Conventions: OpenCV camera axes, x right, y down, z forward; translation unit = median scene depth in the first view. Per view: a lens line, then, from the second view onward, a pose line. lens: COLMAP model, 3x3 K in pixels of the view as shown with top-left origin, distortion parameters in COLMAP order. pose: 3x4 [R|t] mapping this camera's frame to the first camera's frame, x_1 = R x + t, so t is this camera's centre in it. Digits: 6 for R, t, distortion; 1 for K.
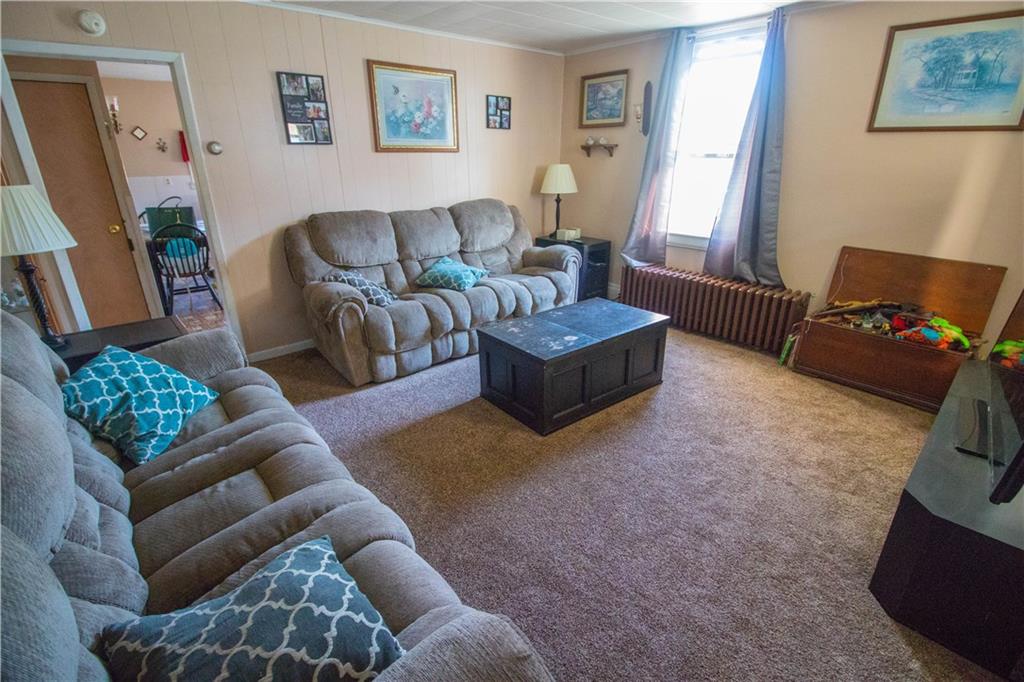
lens RADIAL K [[475.2, 0, 512.3], [0, 475.2, 336.4], [0, 0, 1]] dist [0.002092, -0.012180]
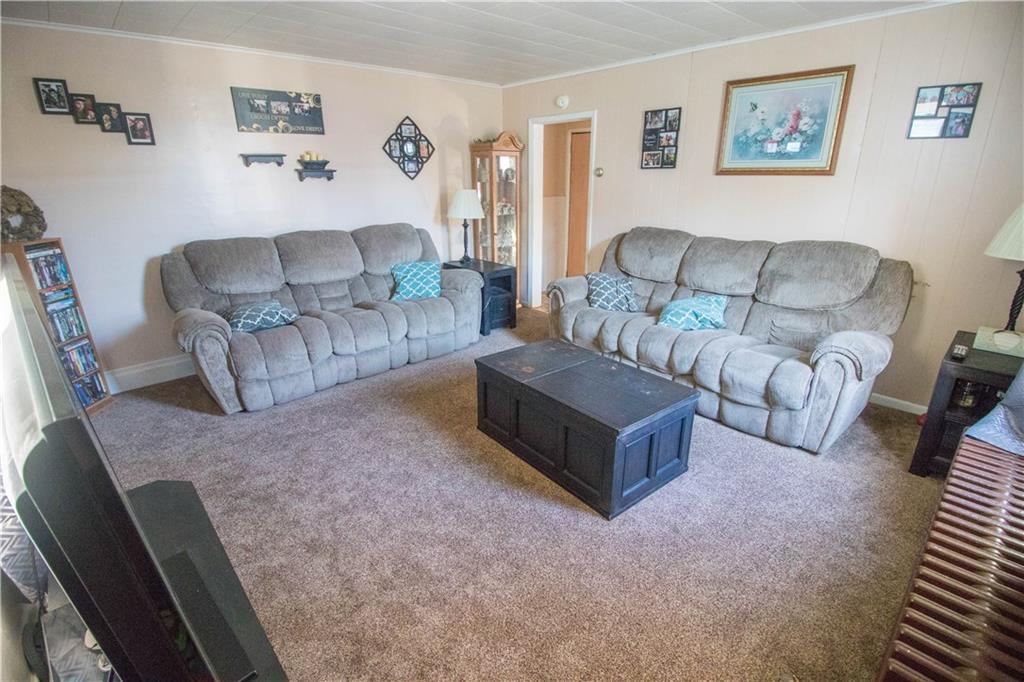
lens RADIAL K [[475.2, 0, 512.3], [0, 475.2, 336.4], [0, 0, 1]] dist [0.002092, -0.012180]
pose [[0.019556, 0.327114, -0.944783, 0.785127], [-0.350533, 0.887225, 0.299930, -0.258563], [0.936346, 0.325312, 0.132015, 0.633618]]
